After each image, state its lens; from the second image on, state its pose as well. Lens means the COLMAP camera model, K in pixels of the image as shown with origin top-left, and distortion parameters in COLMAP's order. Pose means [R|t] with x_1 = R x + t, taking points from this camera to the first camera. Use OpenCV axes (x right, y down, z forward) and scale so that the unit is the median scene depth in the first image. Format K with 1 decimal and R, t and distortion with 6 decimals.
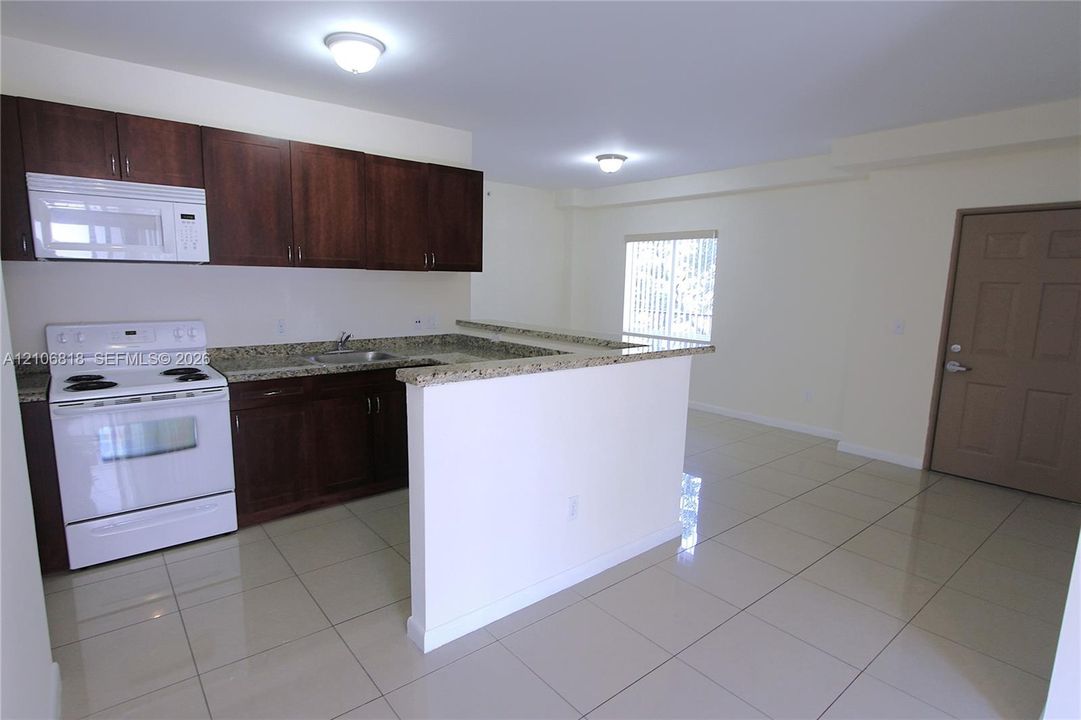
lens RADIAL K [[554.8, 0, 542.7], [0, 554.8, 363.2], [0, 0, 1]] dist [-0.024945, 0.002995]
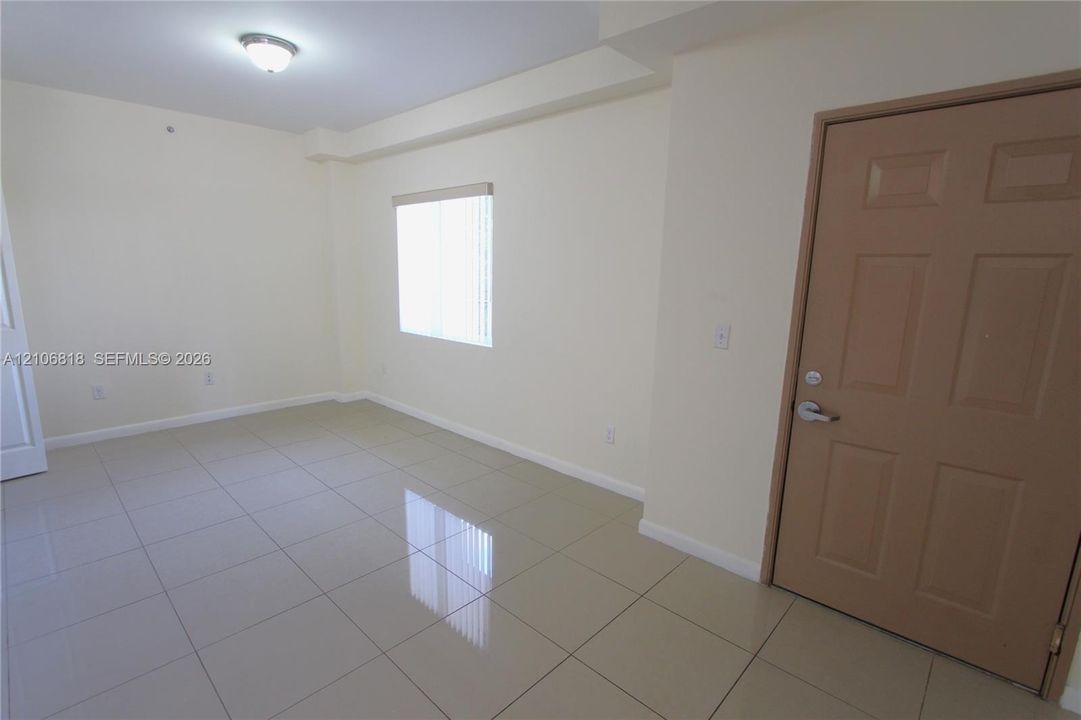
lens RADIAL K [[502.6, 0, 548.4], [0, 502.6, 361.8], [0, 0, 1]] dist [-0.023815, -0.000236]
pose [[0.991893, -0.020494, 0.125415, 0.501161], [0.015684, 0.999107, 0.039224, -0.077501], [-0.126107, -0.036939, 0.991329, 0.628894]]
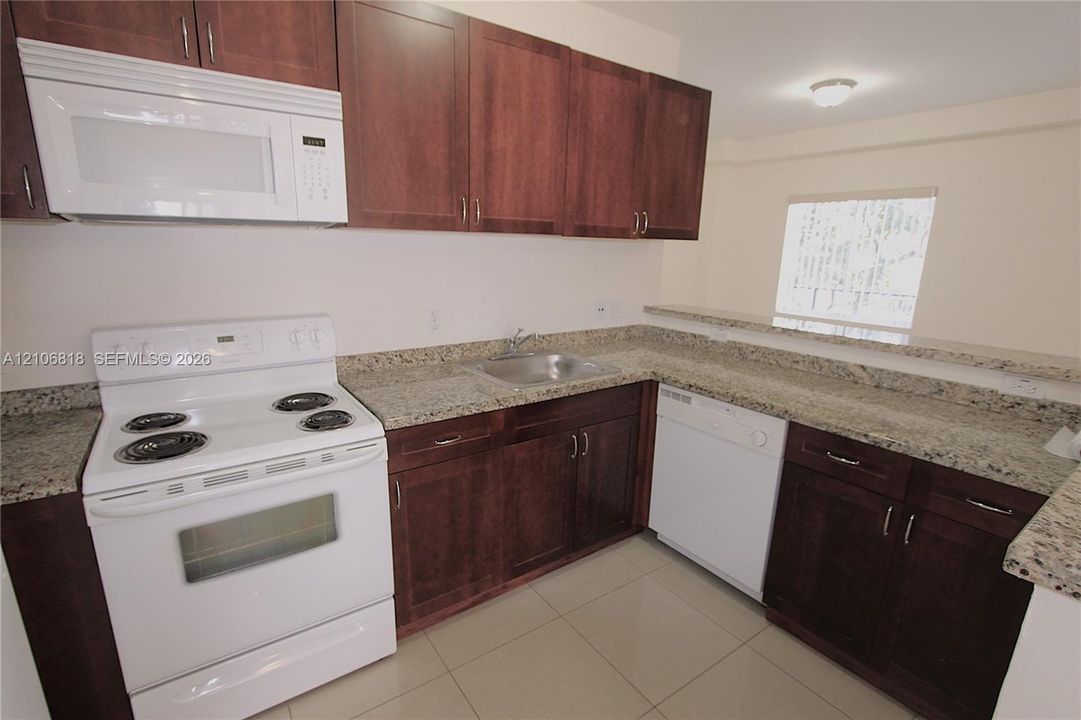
lens RADIAL K [[502.6, 0, 537.4], [0, 502.6, 361.3], [0, 0, 1]] dist [-0.023815, -0.000236]
pose [[0.996330, 0.018024, -0.083678, -0.303192], [-0.011868, 0.997225, 0.073494, -0.065911], [0.084770, -0.072231, 0.993779, 0.402475]]
